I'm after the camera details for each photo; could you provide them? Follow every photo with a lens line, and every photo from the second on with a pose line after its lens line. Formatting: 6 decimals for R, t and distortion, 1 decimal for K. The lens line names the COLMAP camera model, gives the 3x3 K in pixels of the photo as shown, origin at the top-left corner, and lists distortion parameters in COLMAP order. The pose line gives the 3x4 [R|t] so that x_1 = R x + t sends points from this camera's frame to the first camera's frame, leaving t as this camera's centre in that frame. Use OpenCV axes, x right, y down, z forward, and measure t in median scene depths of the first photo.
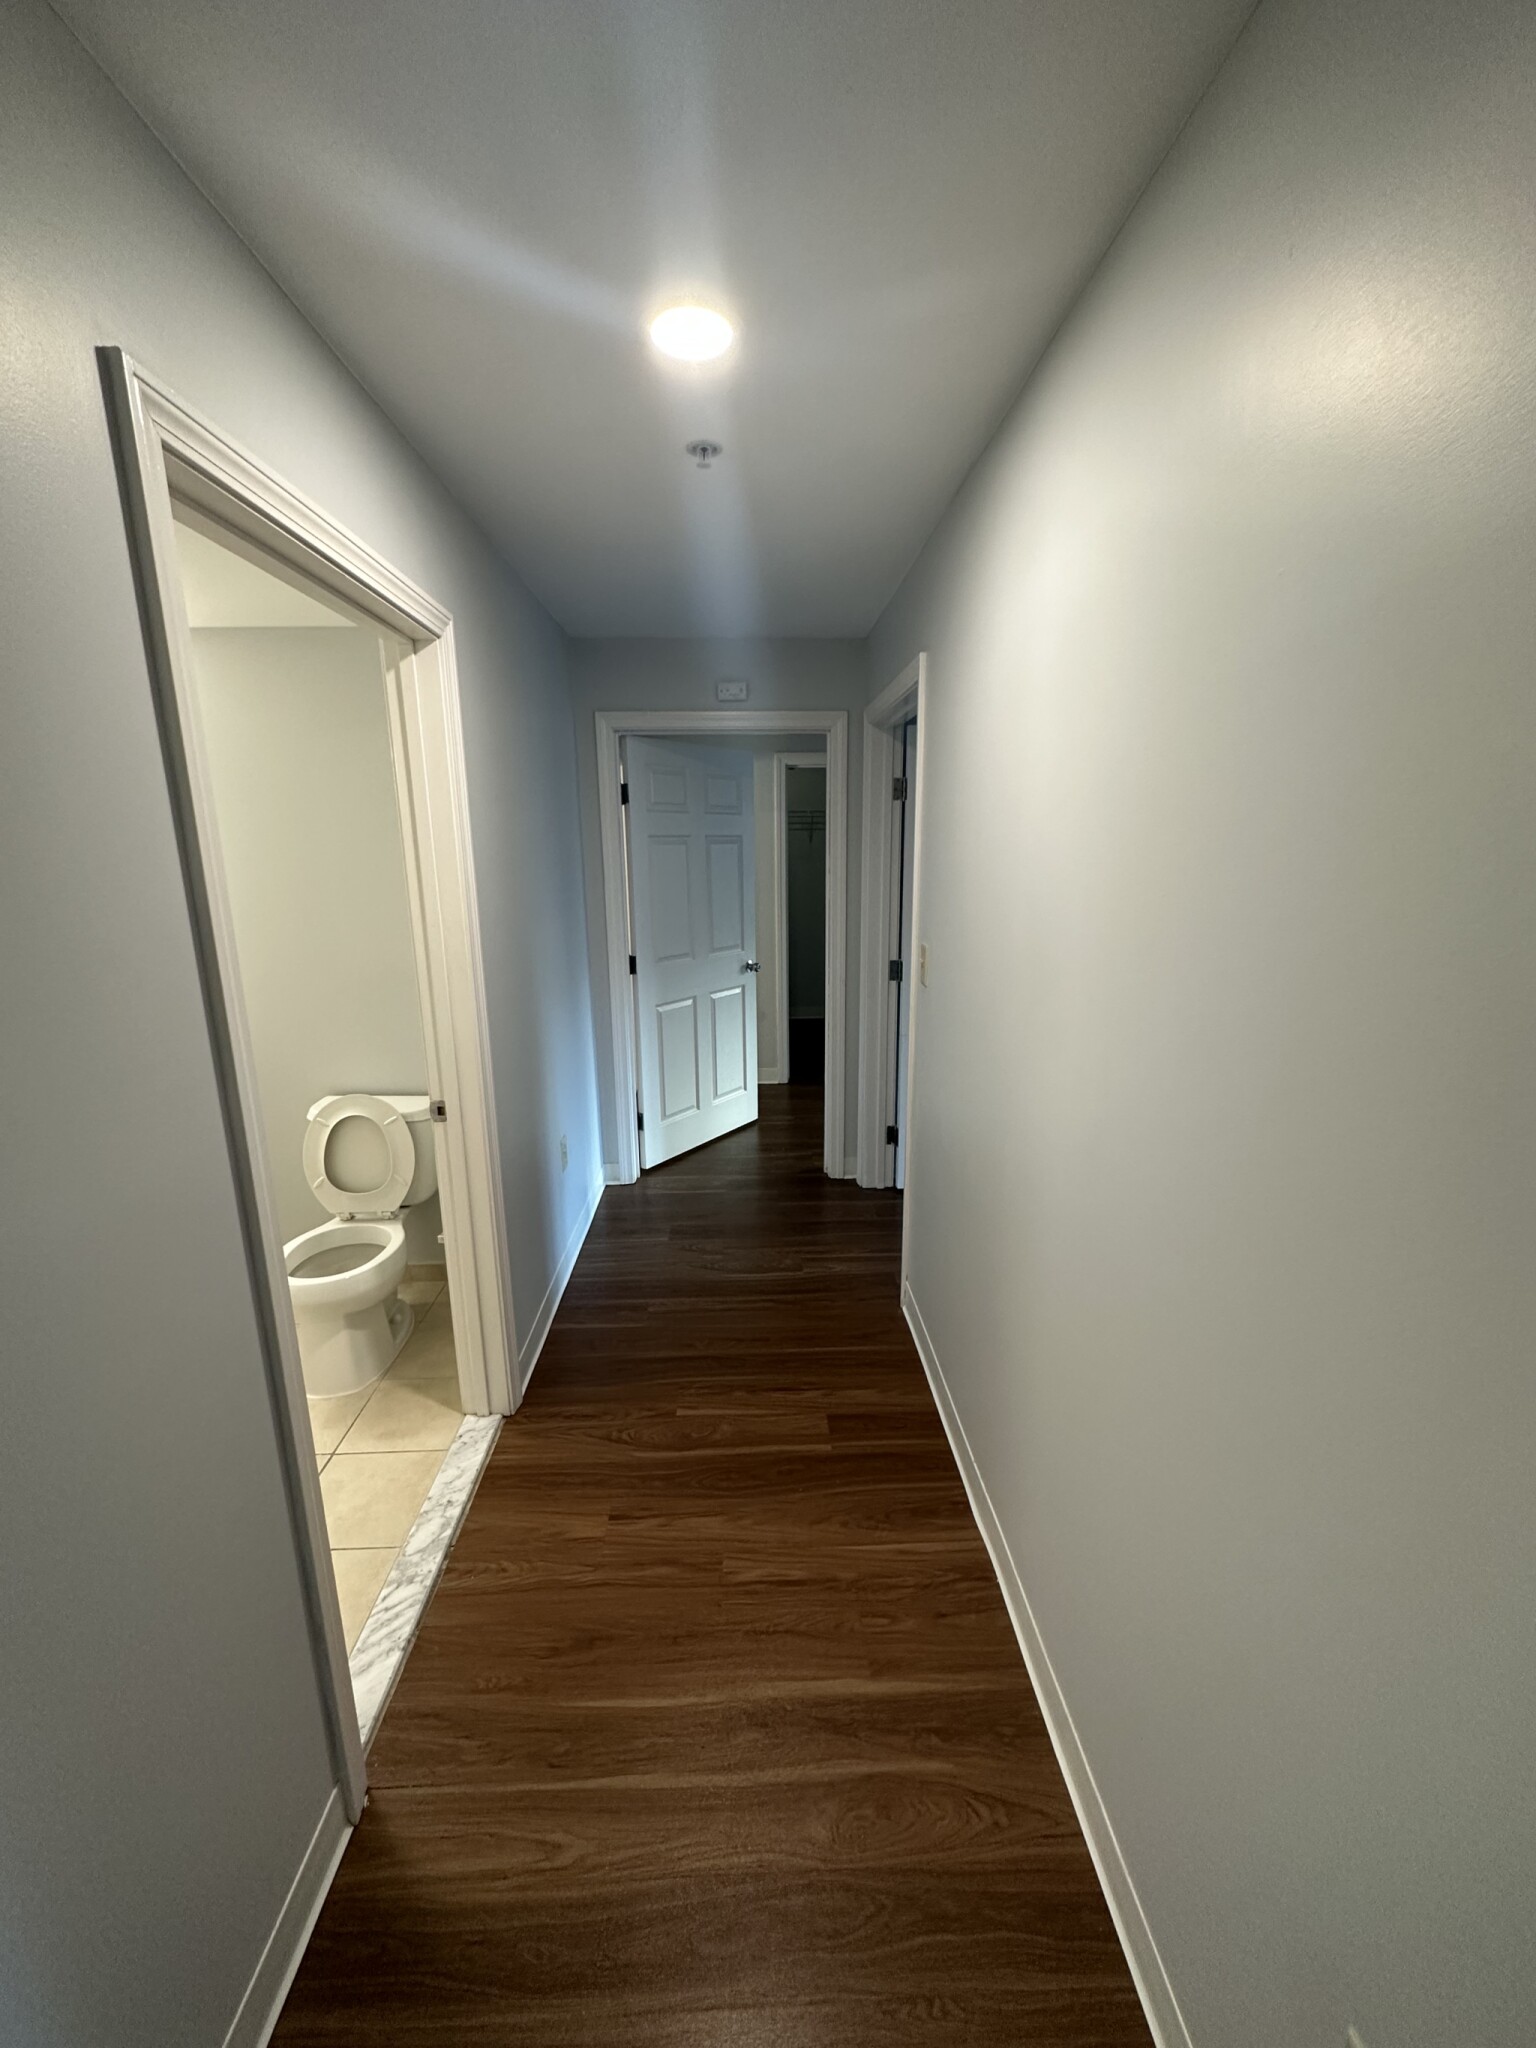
lens RADIAL K [[816.1, 0, 768.0], [0, 816.1, 1024.0], [0, 0, 1]] dist [-0.000482, -0.000032]
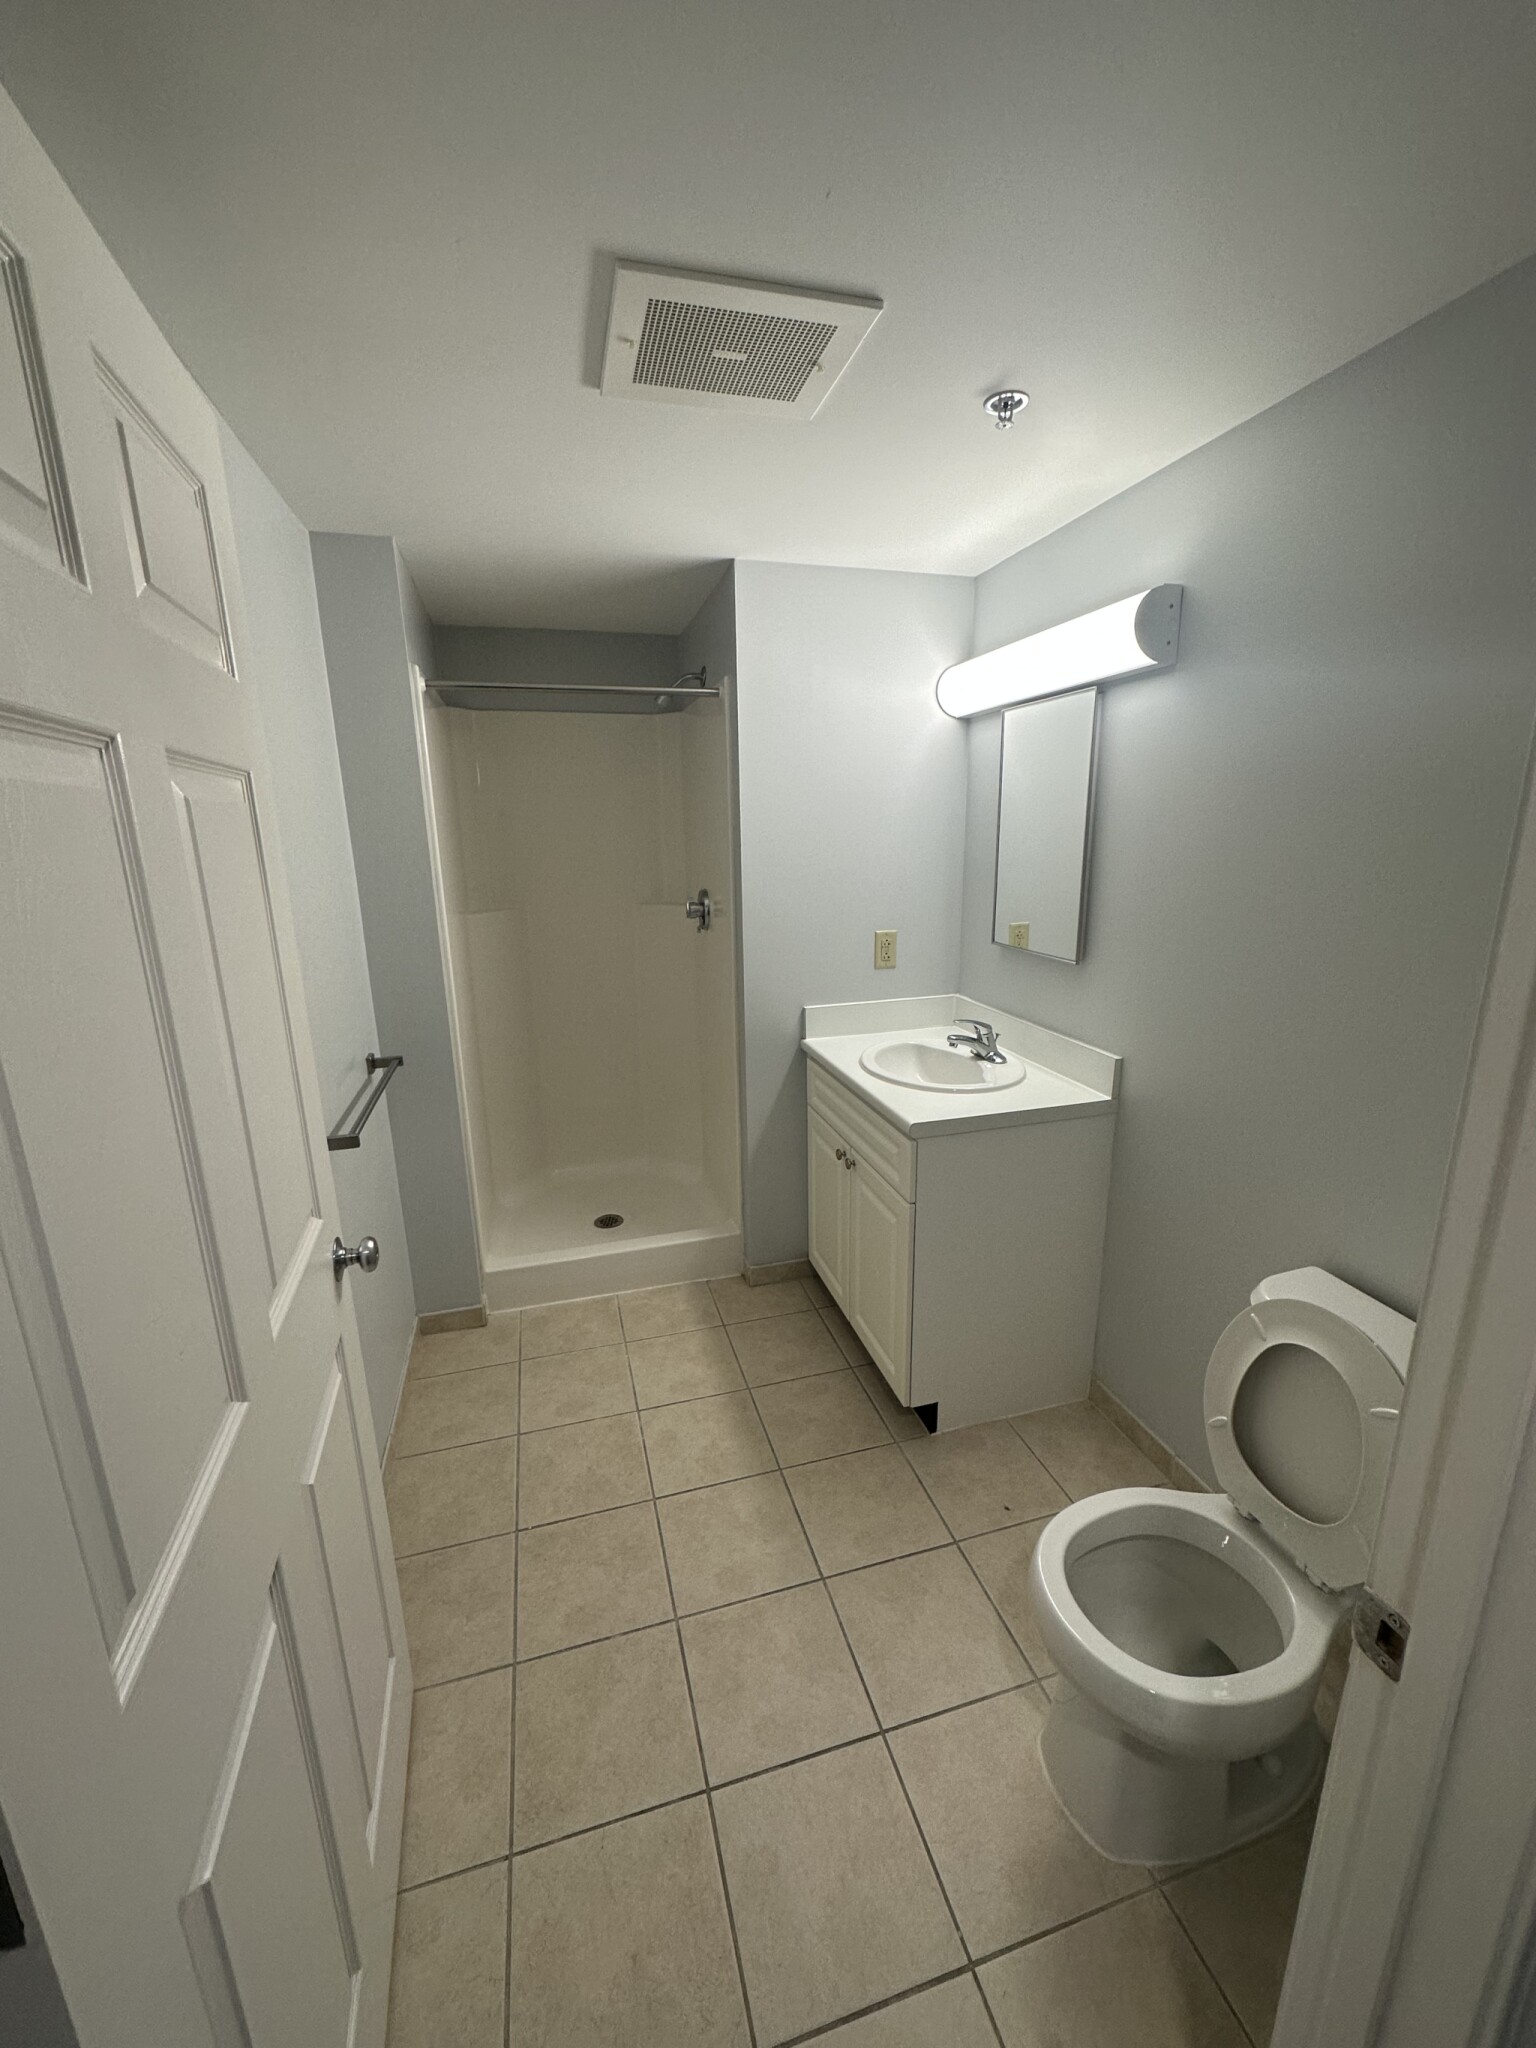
lens RADIAL K [[816.1, 0, 768.0], [0, 816.1, 1024.0], [0, 0, 1]] dist [-0.000482, -0.000032]
pose [[0.241129, 0.241814, -0.939884, -0.182775], [-0.199674, 0.960103, 0.195789, -0.099318], [0.949730, 0.140460, 0.279793, 0.533694]]
